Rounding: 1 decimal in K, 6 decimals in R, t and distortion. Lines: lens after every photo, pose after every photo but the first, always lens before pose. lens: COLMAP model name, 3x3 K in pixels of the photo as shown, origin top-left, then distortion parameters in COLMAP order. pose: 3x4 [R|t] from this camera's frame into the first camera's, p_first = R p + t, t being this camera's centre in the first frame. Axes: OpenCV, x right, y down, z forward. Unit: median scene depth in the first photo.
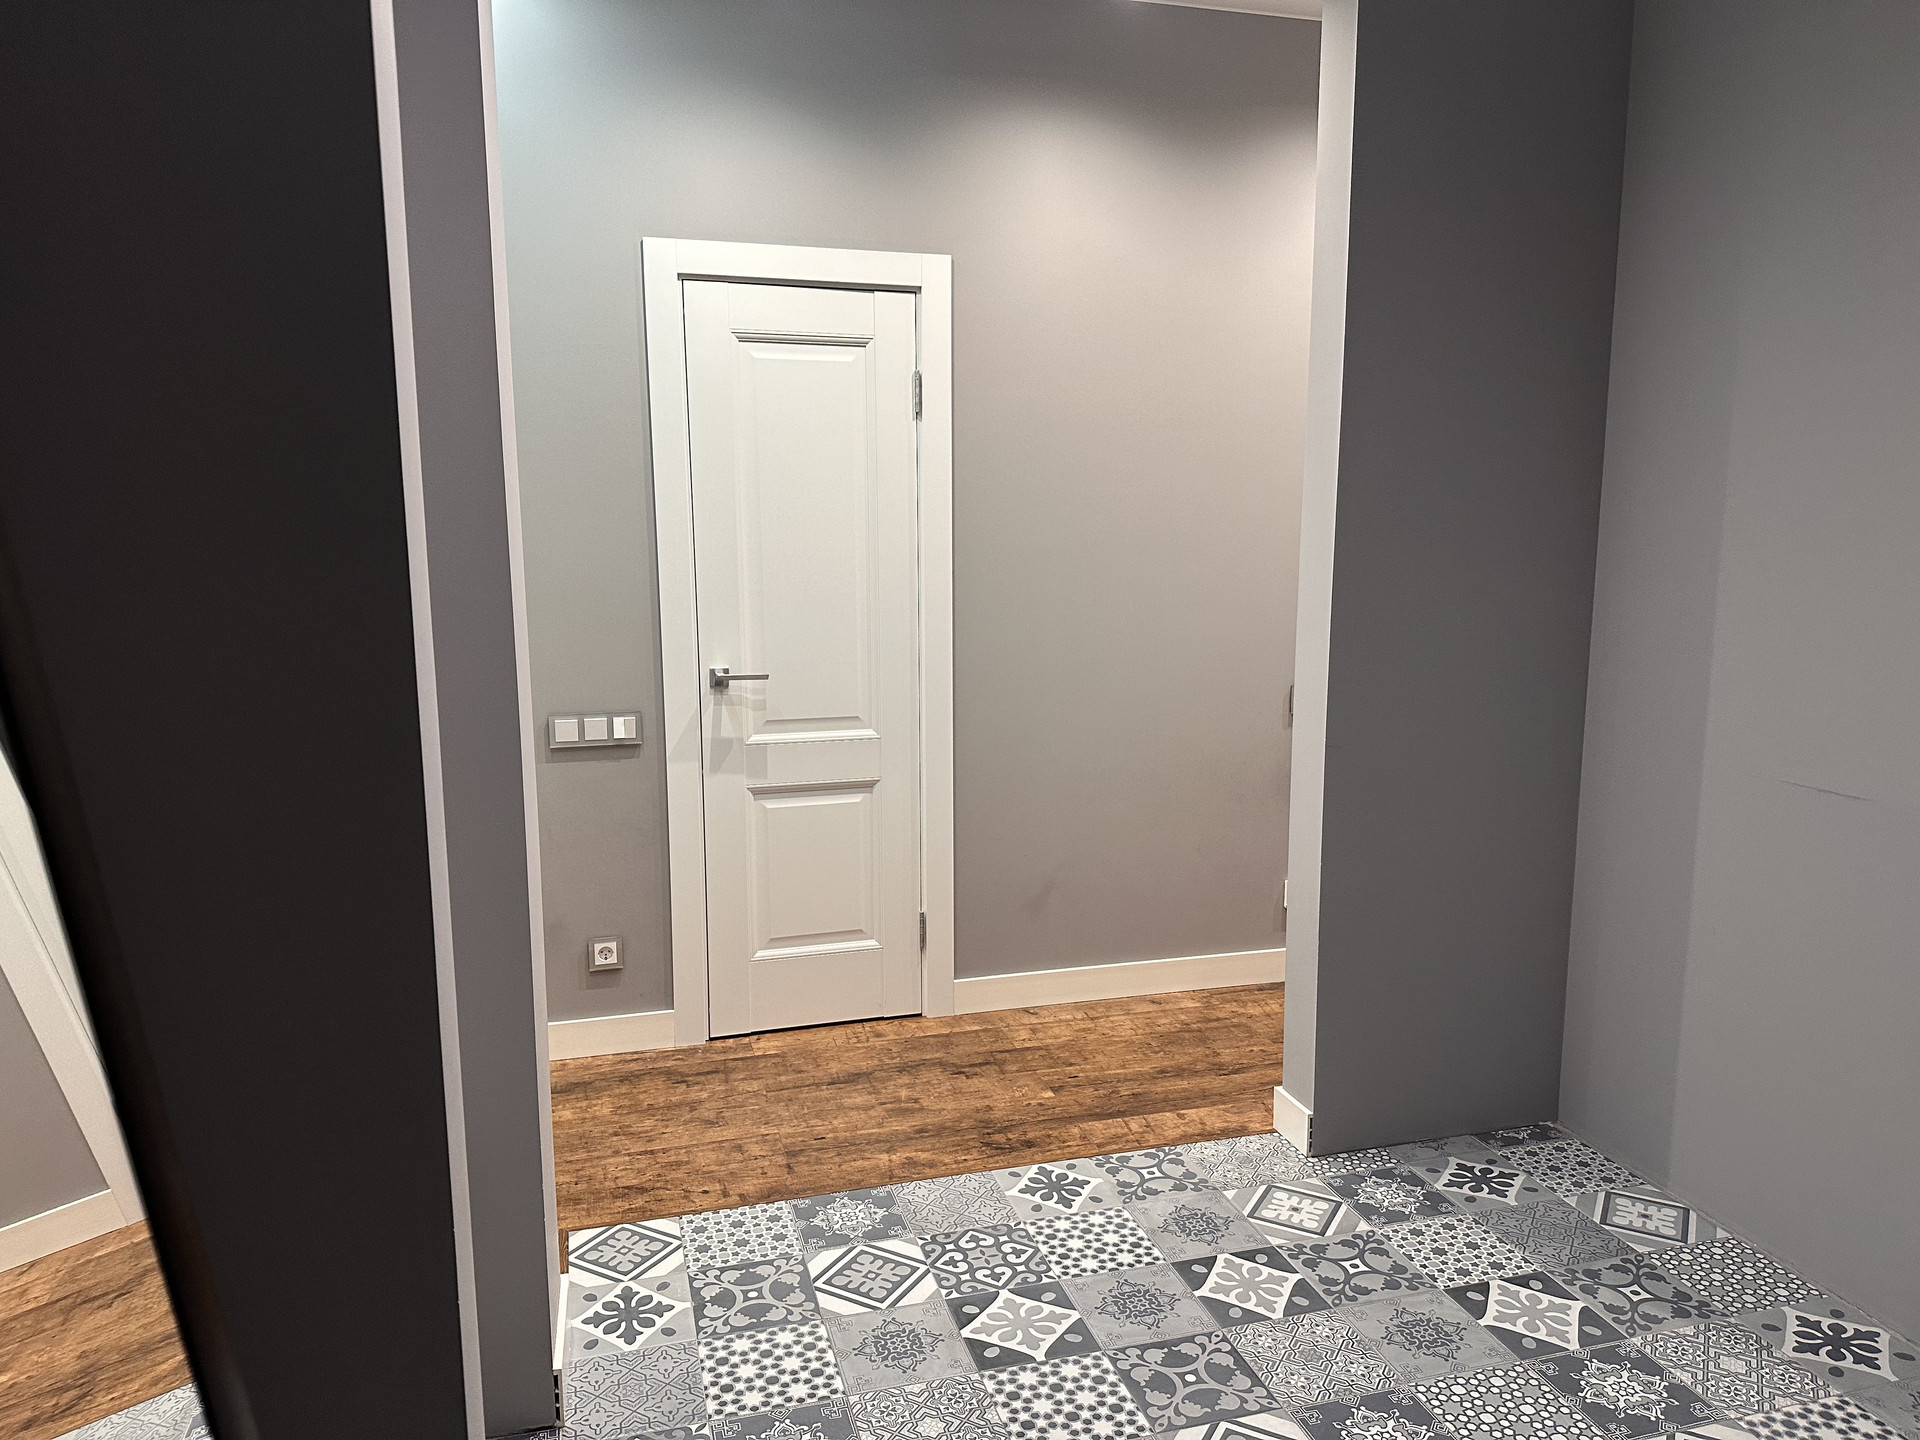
lens RADIAL K [[1335.5, 0, 966.4], [0, 1335.5, 727.8], [0, 0, 1]] dist [0.162240, -0.337047]
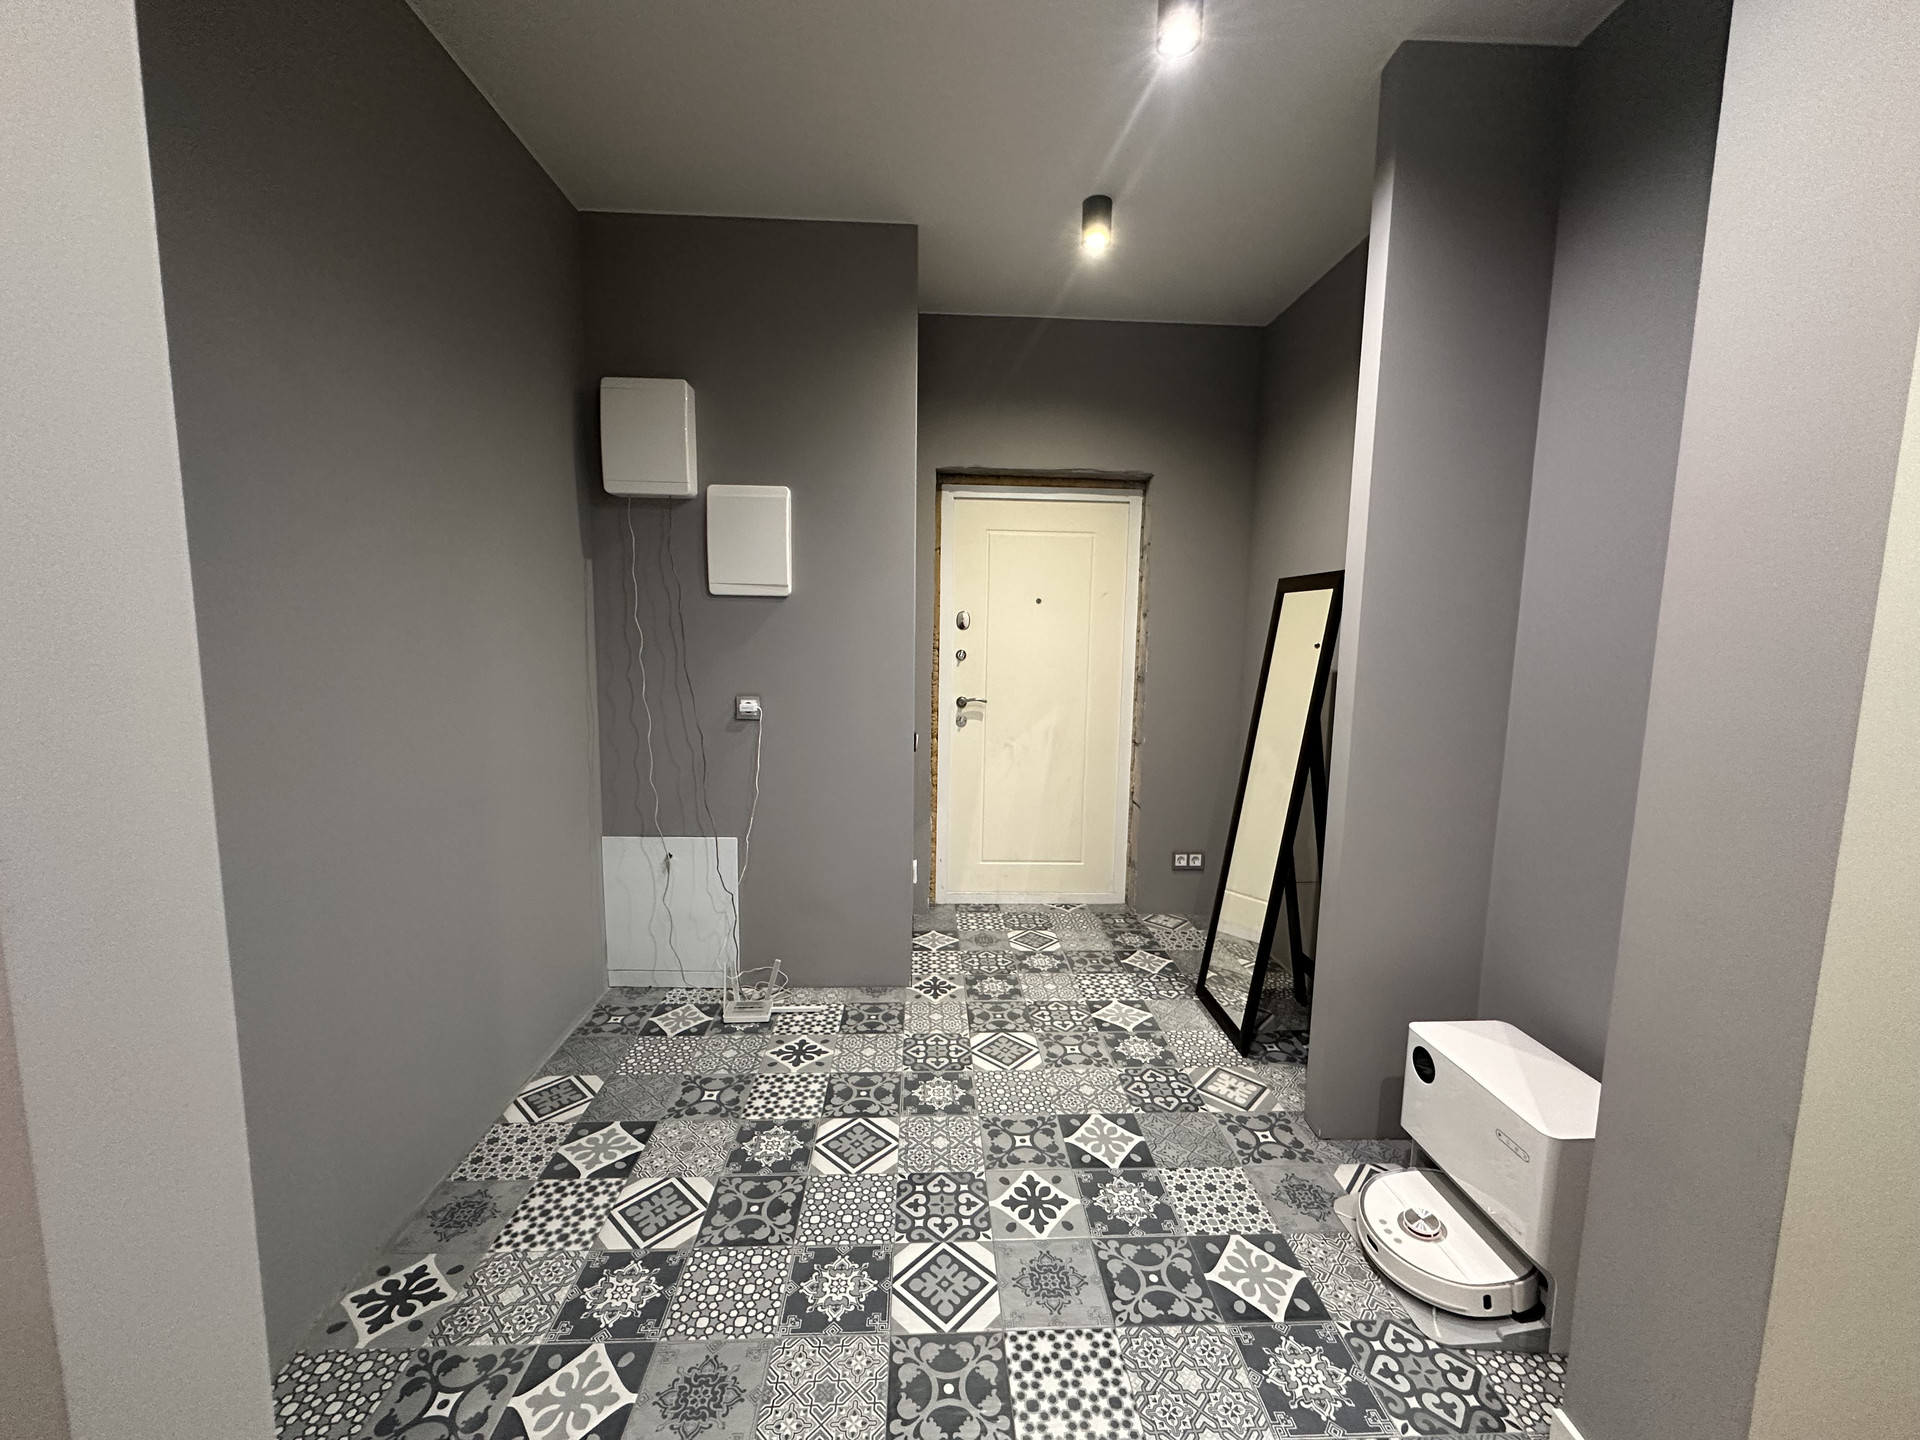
lens RADIAL K [[764.5, 0, 960.3], [0, 764.5, 718.3], [0, 0, 1]] dist [-0.002694, 0.000460]
pose [[-0.973889, -0.039431, 0.223574, 0.030902], [0.021989, 0.963788, 0.265762, -0.159197], [-0.225957, 0.263739, -0.937755, 1.109464]]
